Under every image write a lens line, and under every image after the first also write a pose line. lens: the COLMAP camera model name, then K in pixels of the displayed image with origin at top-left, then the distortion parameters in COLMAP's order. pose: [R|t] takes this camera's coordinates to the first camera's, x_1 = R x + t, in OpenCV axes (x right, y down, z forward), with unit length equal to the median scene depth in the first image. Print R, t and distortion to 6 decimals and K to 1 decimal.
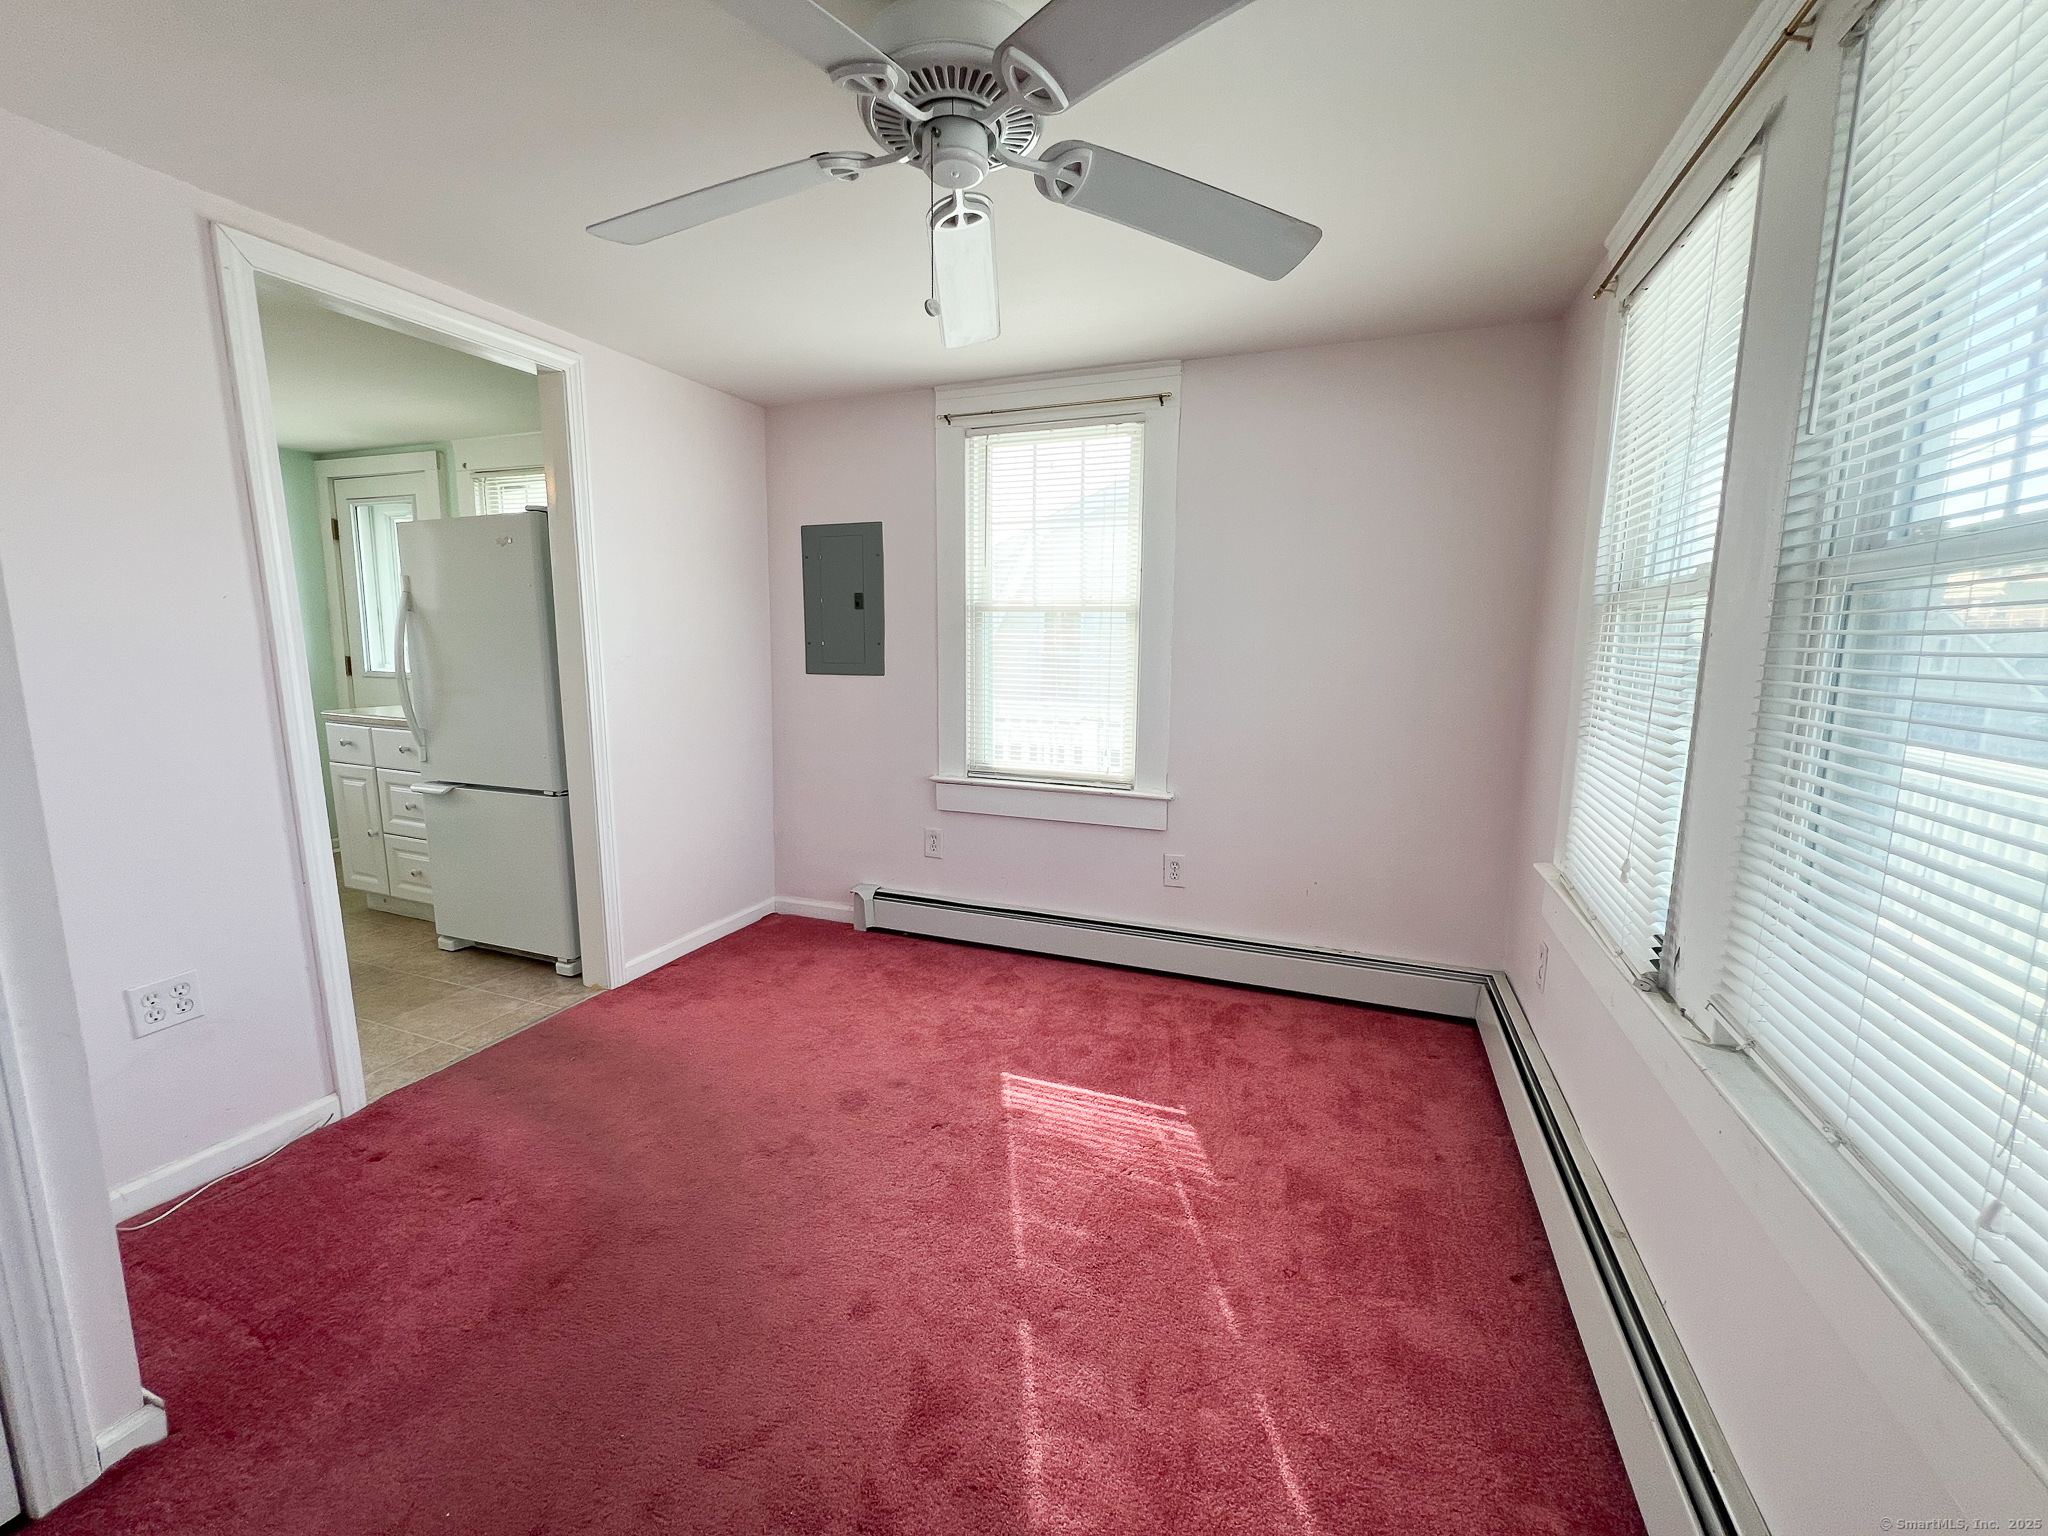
lens RADIAL K [[820.5, 0, 1025.0], [0, 820.5, 760.5], [0, 0, 1]] dist [-0.000918, 0.000119]
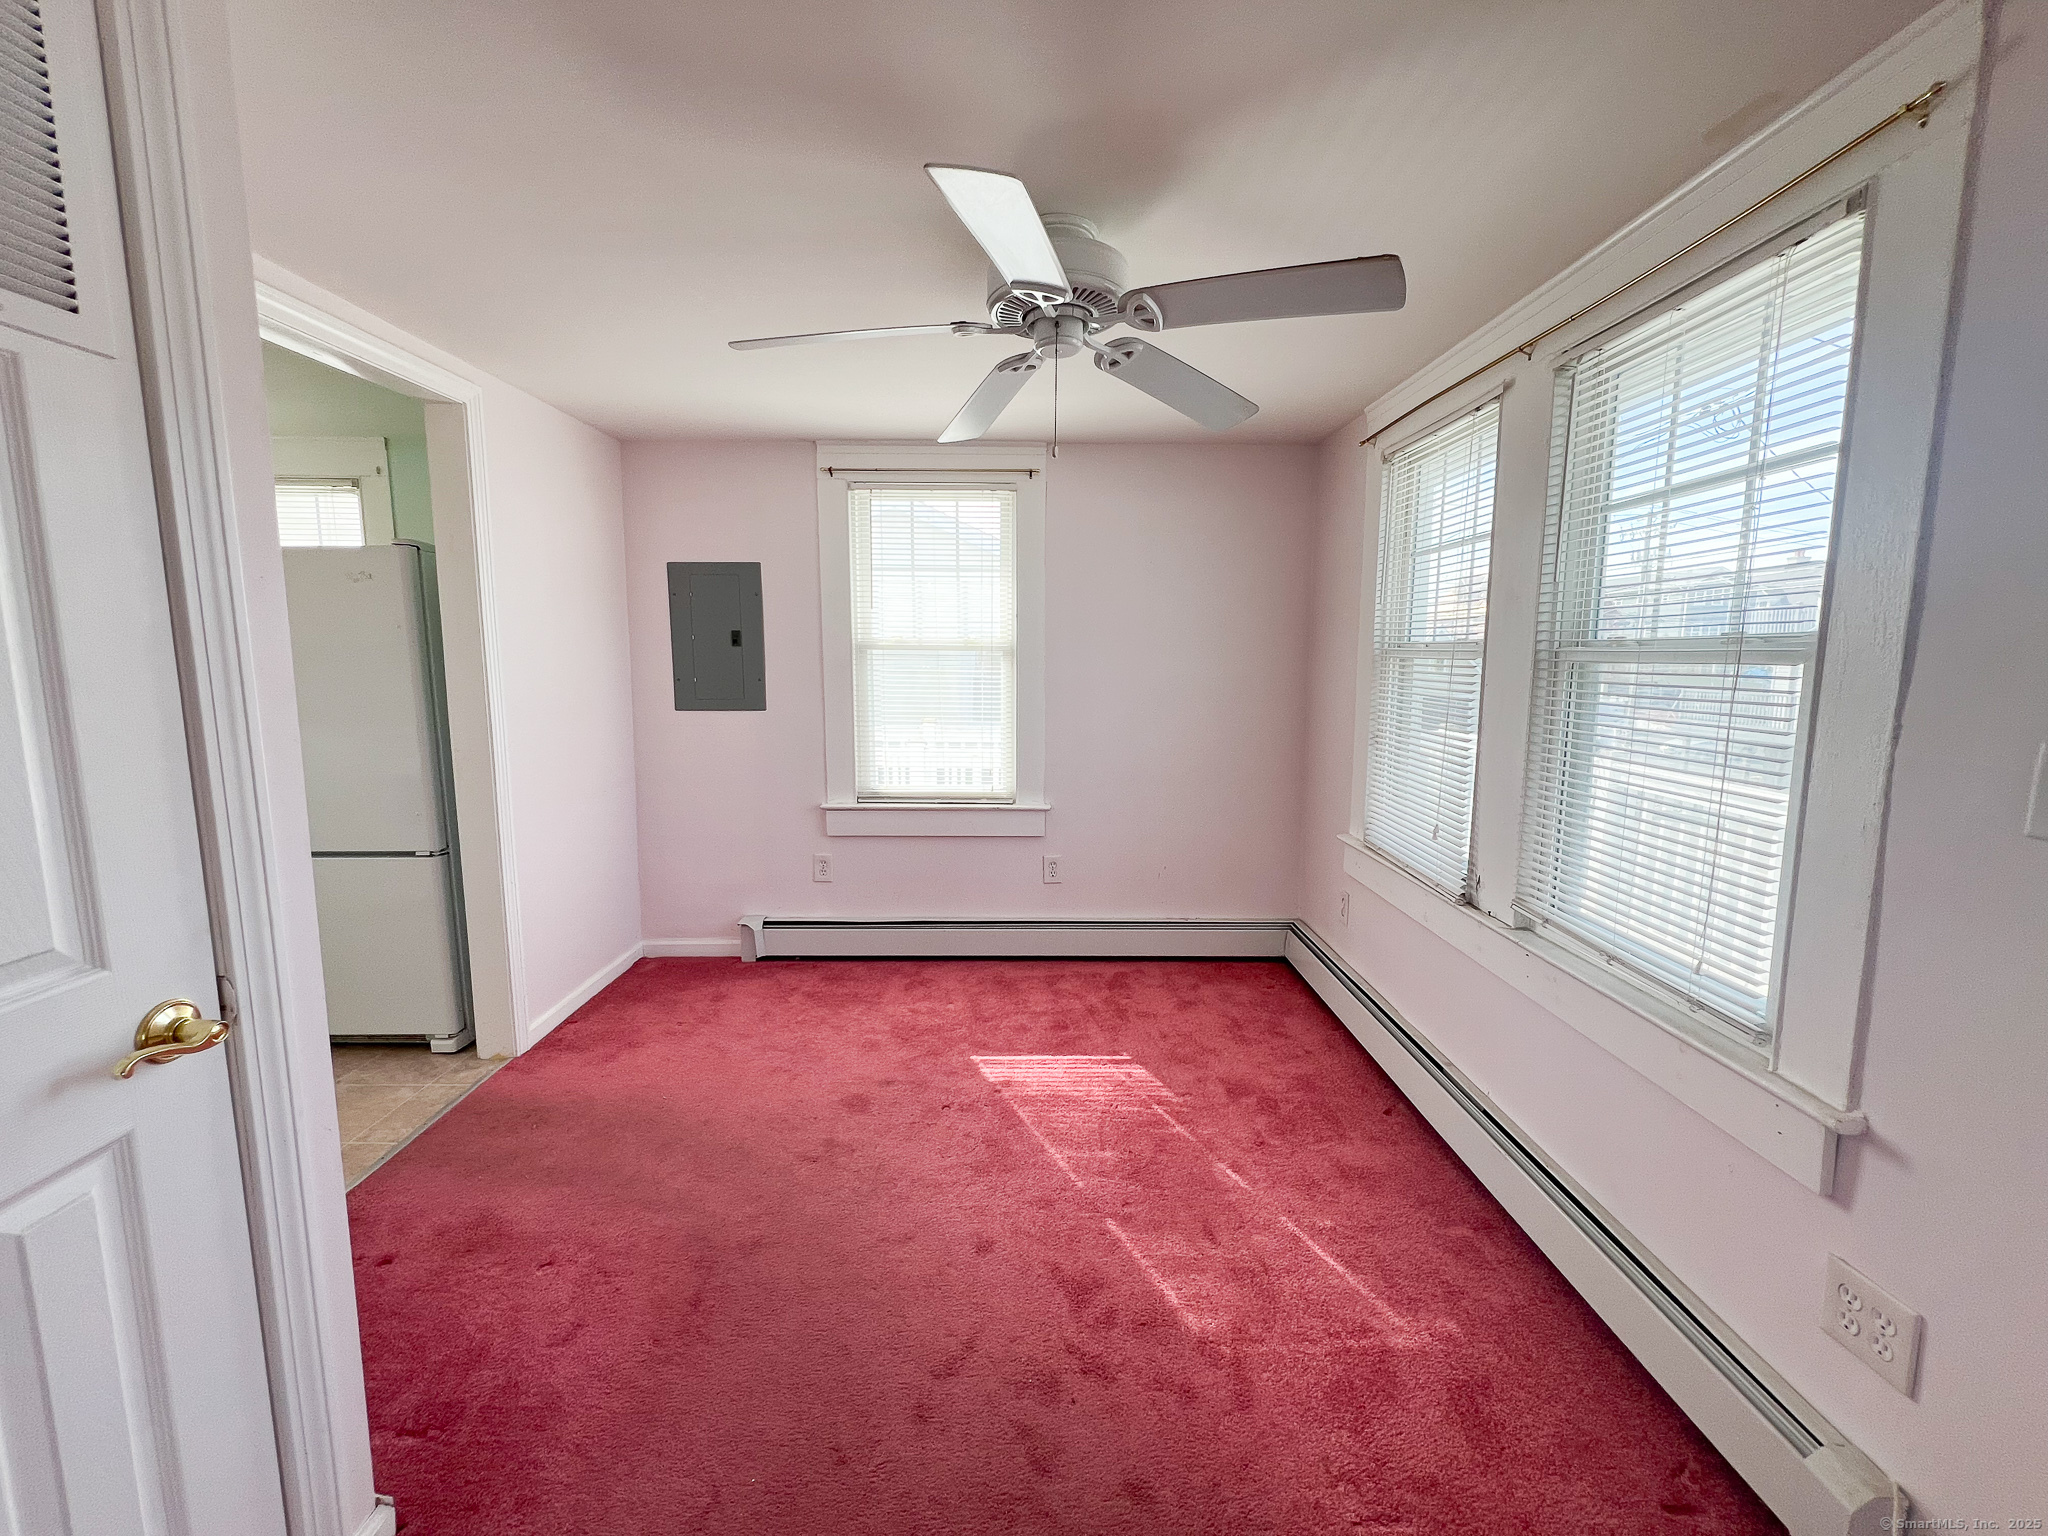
lens RADIAL K [[820.5, 0, 1026.2], [0, 820.5, 760.0], [0, 0, 1]] dist [-0.000918, 0.000119]
pose [[0.929231, -0.052042, 0.365815, -0.314963], [0.057235, 0.998355, -0.003359, -0.024369], [-0.365038, 0.024059, 0.930682, -0.098950]]
